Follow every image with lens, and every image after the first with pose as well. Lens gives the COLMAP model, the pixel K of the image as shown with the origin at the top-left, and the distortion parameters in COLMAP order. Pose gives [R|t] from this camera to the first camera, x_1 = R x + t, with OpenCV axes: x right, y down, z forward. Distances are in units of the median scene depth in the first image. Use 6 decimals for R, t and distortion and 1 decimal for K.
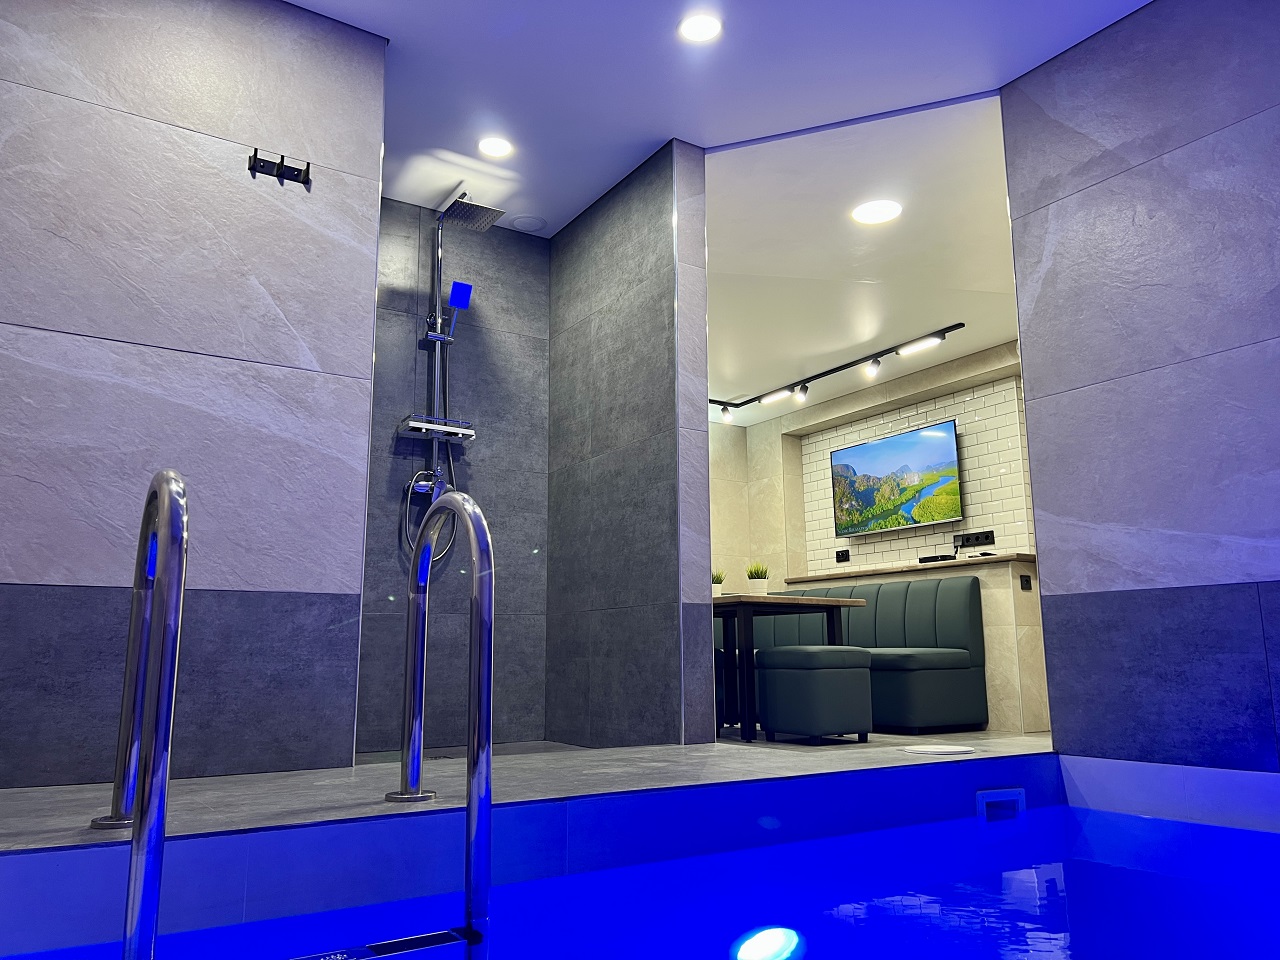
lens RADIAL K [[960.4, 0, 635.7], [0, 960.4, 480.5], [0, 0, 1]] dist [0.060848, -0.077878]
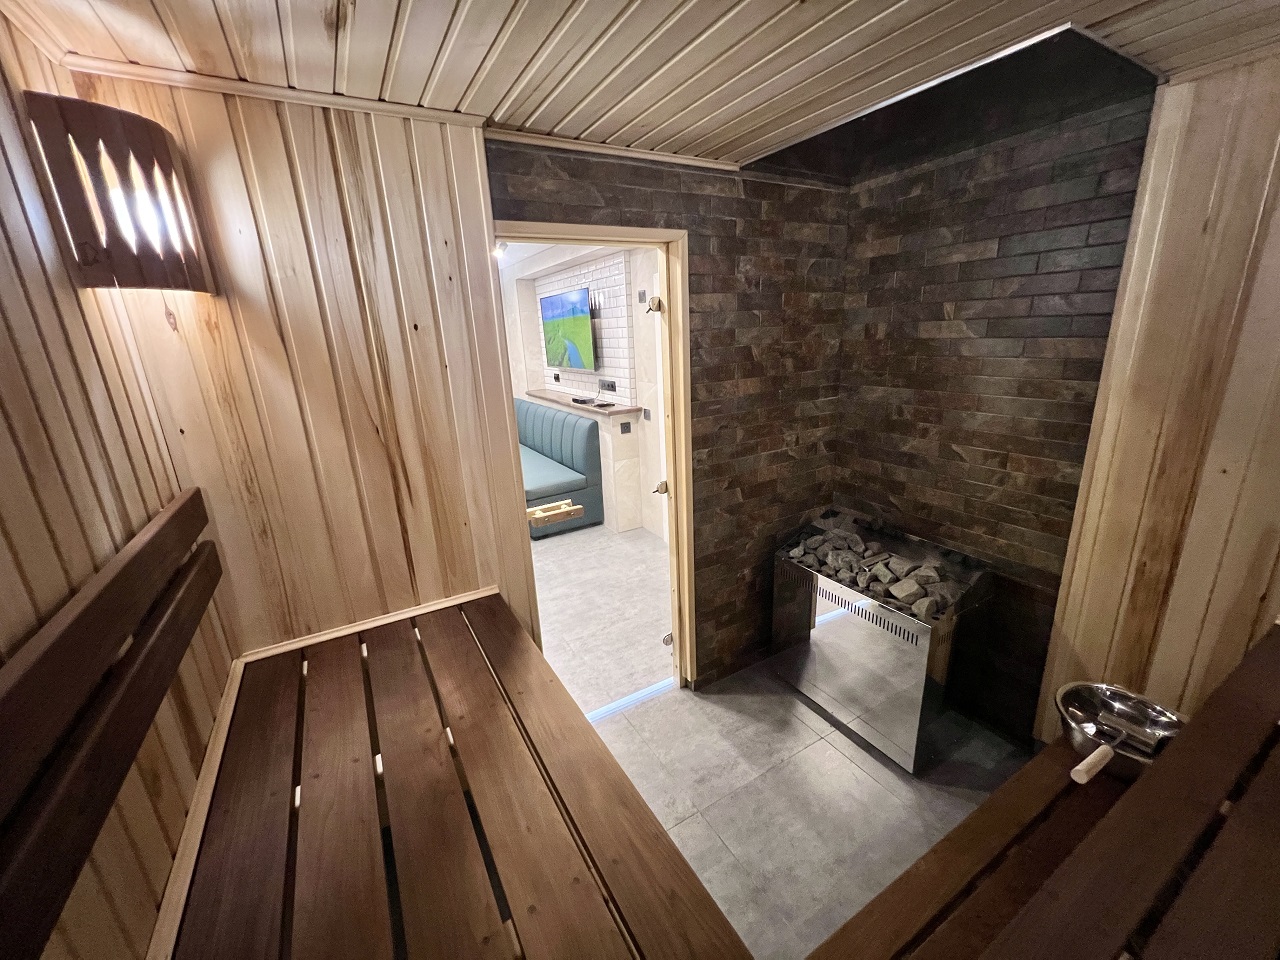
lens RADIAL K [[513.1, 0, 639.1], [0, 513.1, 481.0], [0, 0, 1]] dist [-0.001257, -0.000064]
pose [[0.998013, -0.023039, -0.058640, 0.659726], [0.047162, 0.890330, 0.452867, -0.210031], [0.041775, -0.454733, 0.889648, 0.491377]]
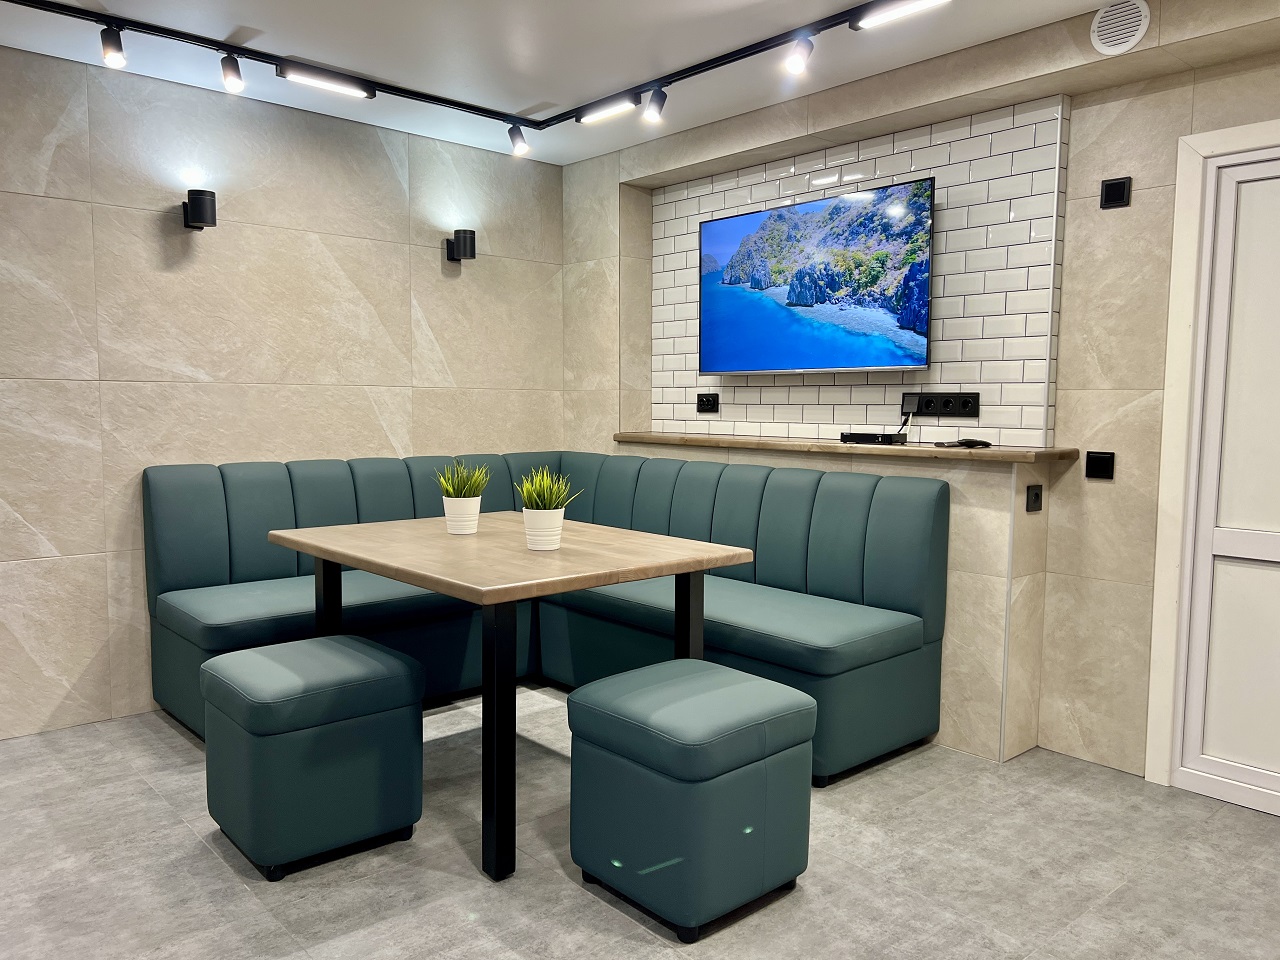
lens RADIAL K [[960.4, 0, 644.1], [0, 960.4, 490.1], [0, 0, 1]] dist [0.060848, -0.077878]
pose [[0.987350, 0.003957, 0.158506, 0.139693], [-0.046758, 0.962498, 0.267230, -0.050465], [-0.151504, -0.271261, 0.950507, 0.733813]]
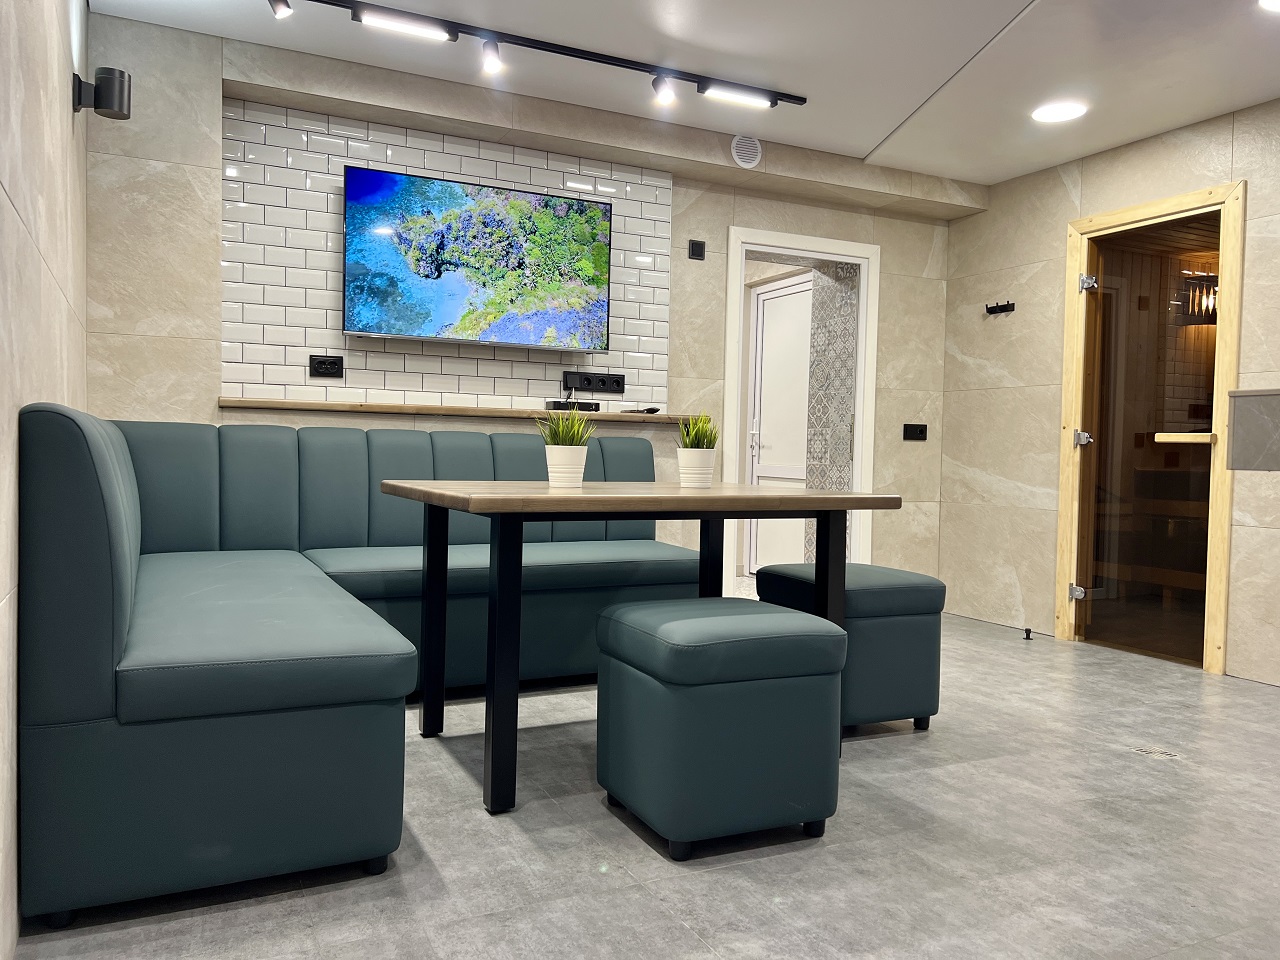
lens RADIAL K [[960.4, 0, 642.9], [0, 960.4, 481.6], [0, 0, 1]] dist [0.060848, -0.077878]
pose [[0.112188, -0.019257, 0.993500, -0.533538], [-0.202189, 0.978454, 0.041797, 0.146706], [-0.972900, -0.205564, 0.105877, 1.340059]]
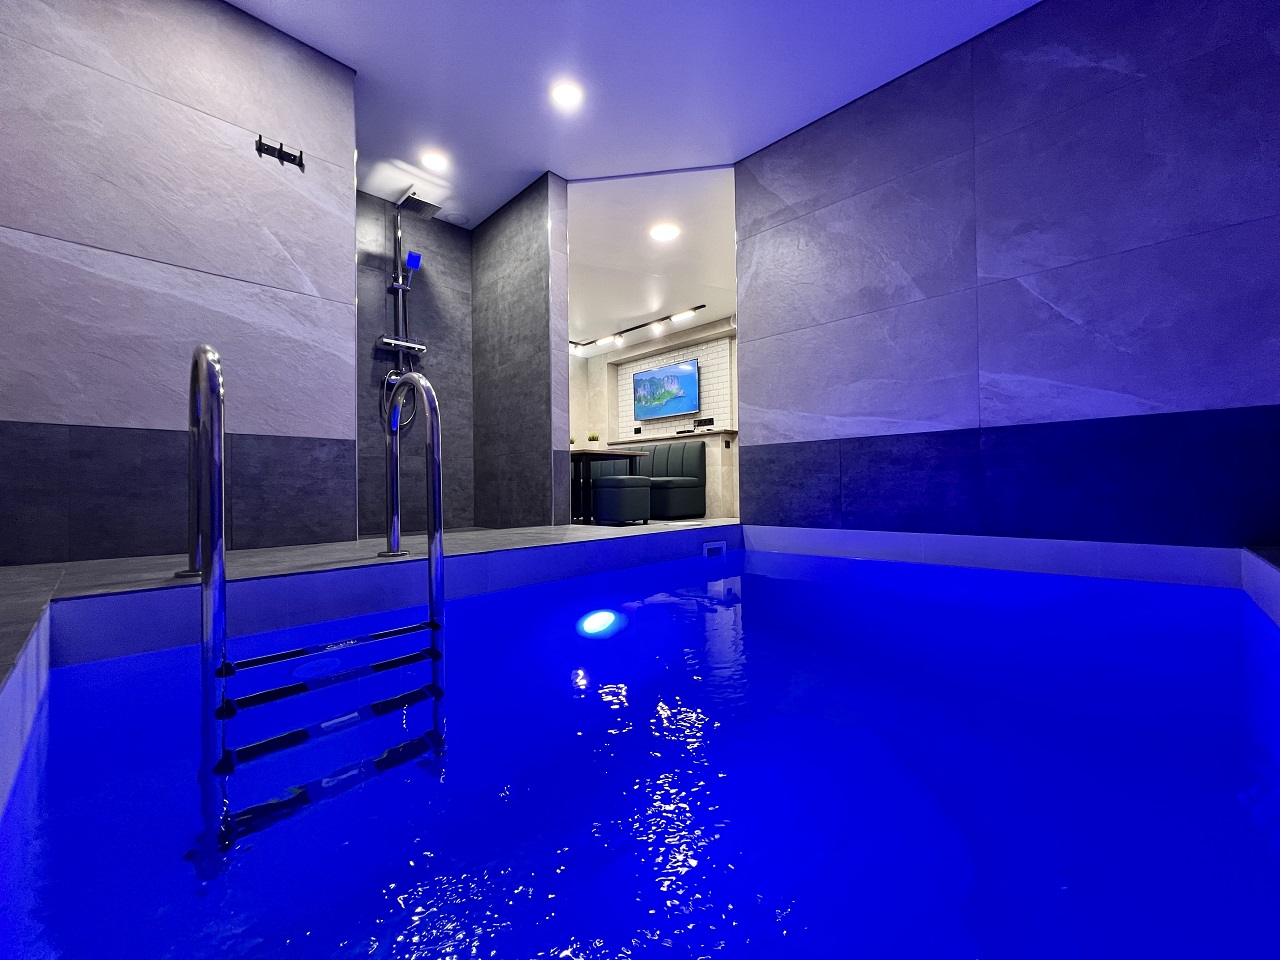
lens RADIAL K [[513.1, 0, 640.4], [0, 513.1, 483.0], [0, 0, 1]] dist [-0.001257, -0.000064]
pose [[0.975401, -0.004266, 0.220396, -0.002721], [-0.033886, 0.985027, 0.169037, 0.016893], [-0.217817, -0.172347, 0.960652, 0.027002]]
